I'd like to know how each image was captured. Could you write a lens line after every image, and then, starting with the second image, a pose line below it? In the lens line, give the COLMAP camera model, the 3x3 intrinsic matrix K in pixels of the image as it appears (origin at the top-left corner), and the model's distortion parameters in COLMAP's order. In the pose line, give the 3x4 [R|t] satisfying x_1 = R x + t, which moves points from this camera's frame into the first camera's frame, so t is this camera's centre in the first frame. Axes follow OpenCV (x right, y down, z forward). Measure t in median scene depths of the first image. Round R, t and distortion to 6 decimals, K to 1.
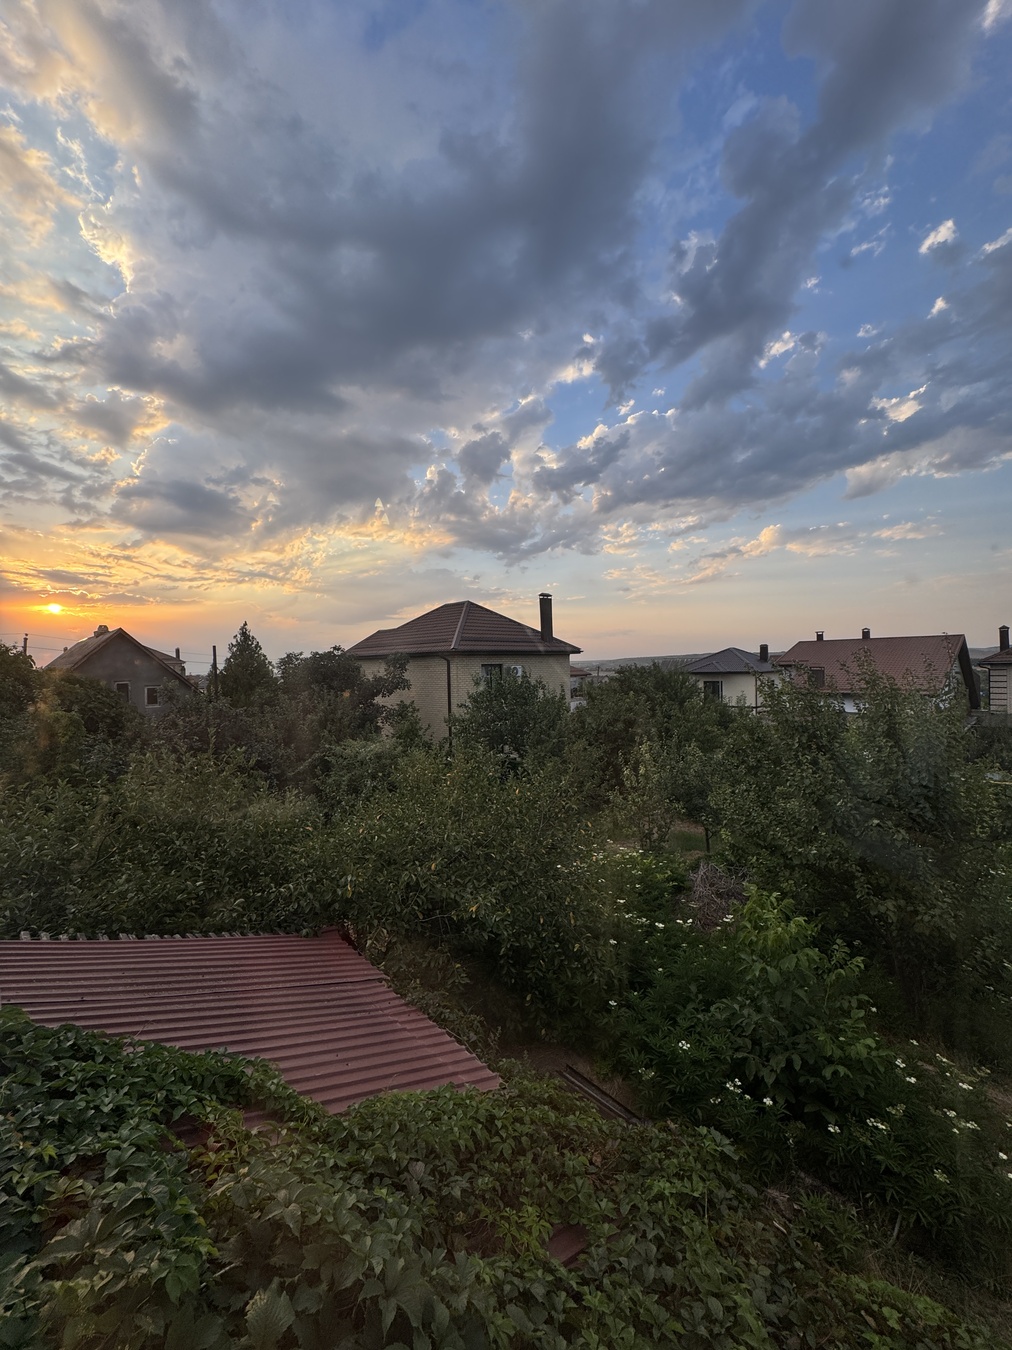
lens RADIAL K [[546.0, 0, 504.7], [0, 546.0, 673.8], [0, 0, 1]] dist [0.007746, 0.000460]
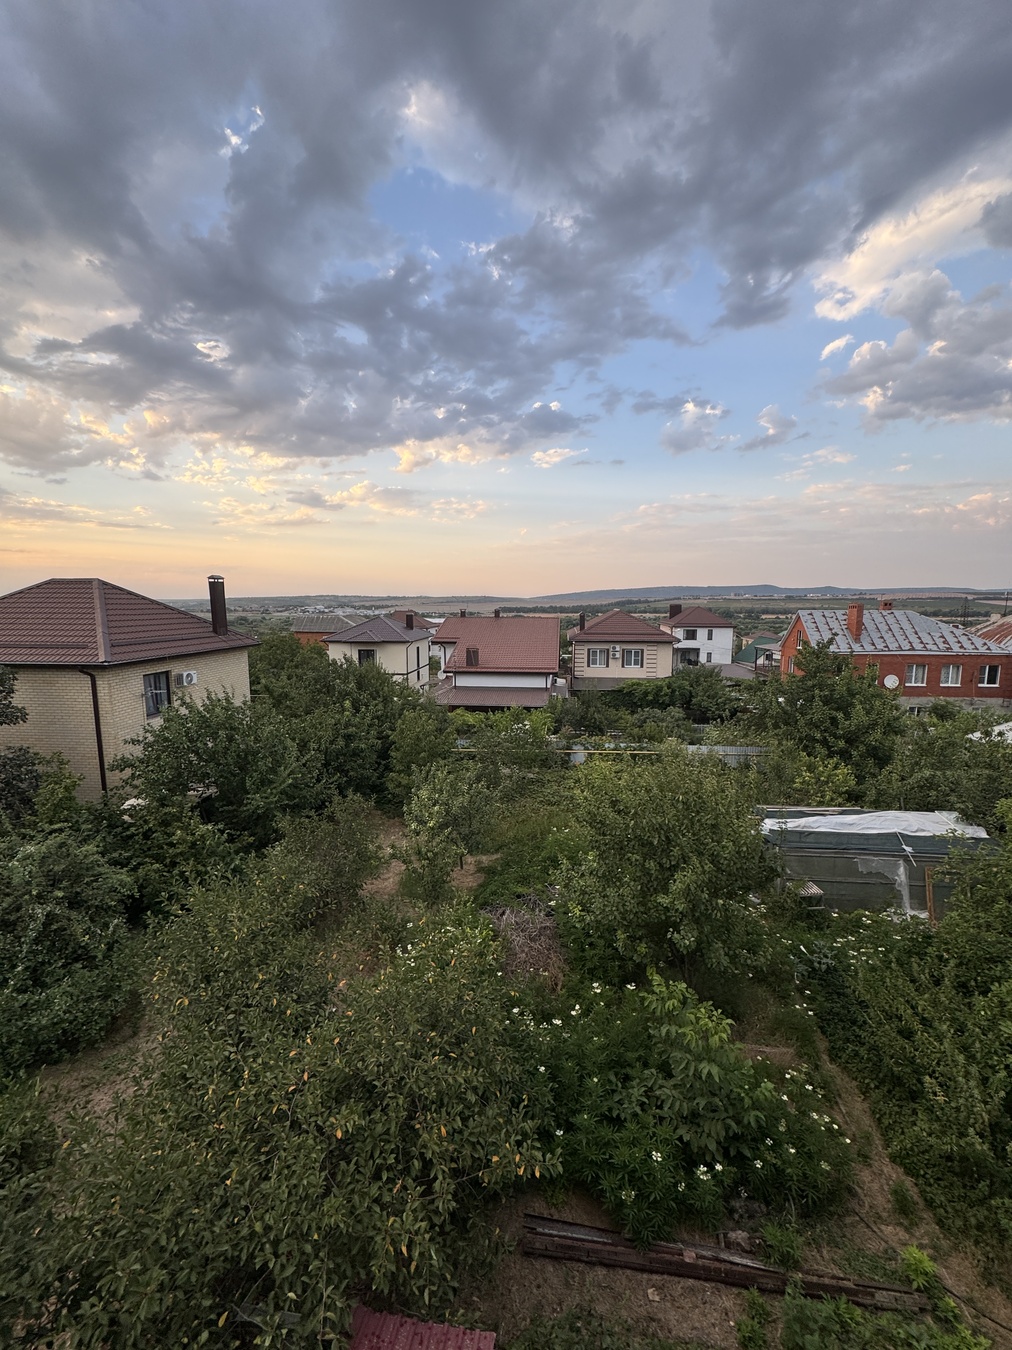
lens RADIAL K [[546.0, 0, 508.5], [0, 546.0, 676.6], [0, 0, 1]] dist [0.007746, 0.000460]
pose [[0.774768, -0.060528, 0.629342, -0.150330], [-0.007415, 0.994469, 0.104773, -0.115753], [-0.632202, -0.085841, 0.770033, 0.098288]]
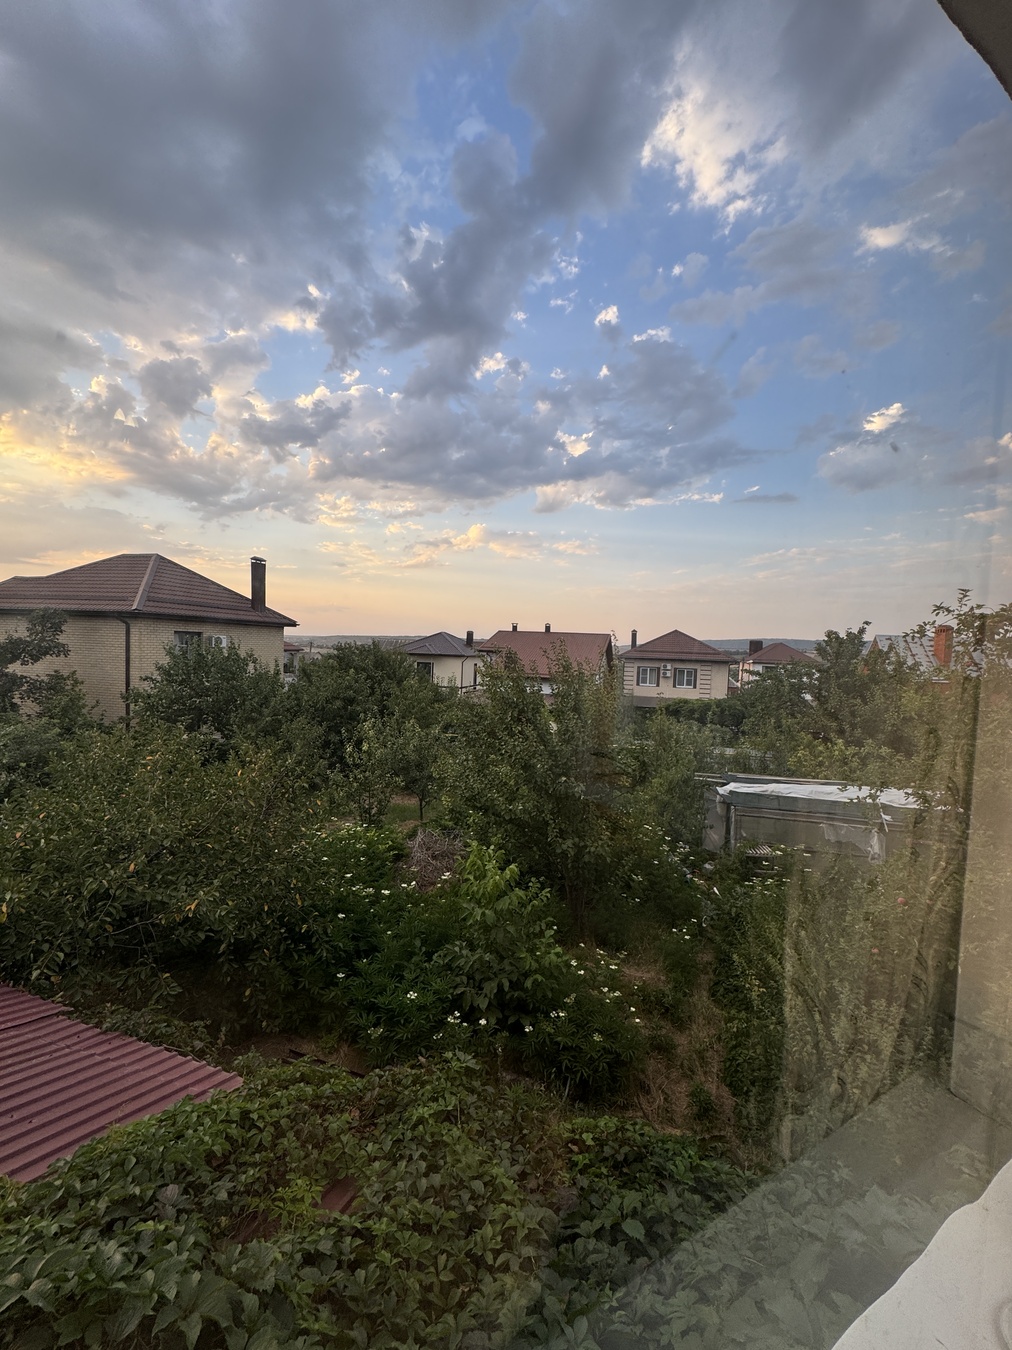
lens RADIAL K [[546.0, 0, 504.3], [0, 546.0, 670.4], [0, 0, 1]] dist [0.007746, 0.000460]
pose [[0.868176, 0.033977, 0.495091, -0.019511], [-0.050208, 0.998548, 0.019515, 0.001778], [-0.493709, -0.041800, 0.868622, -0.000552]]
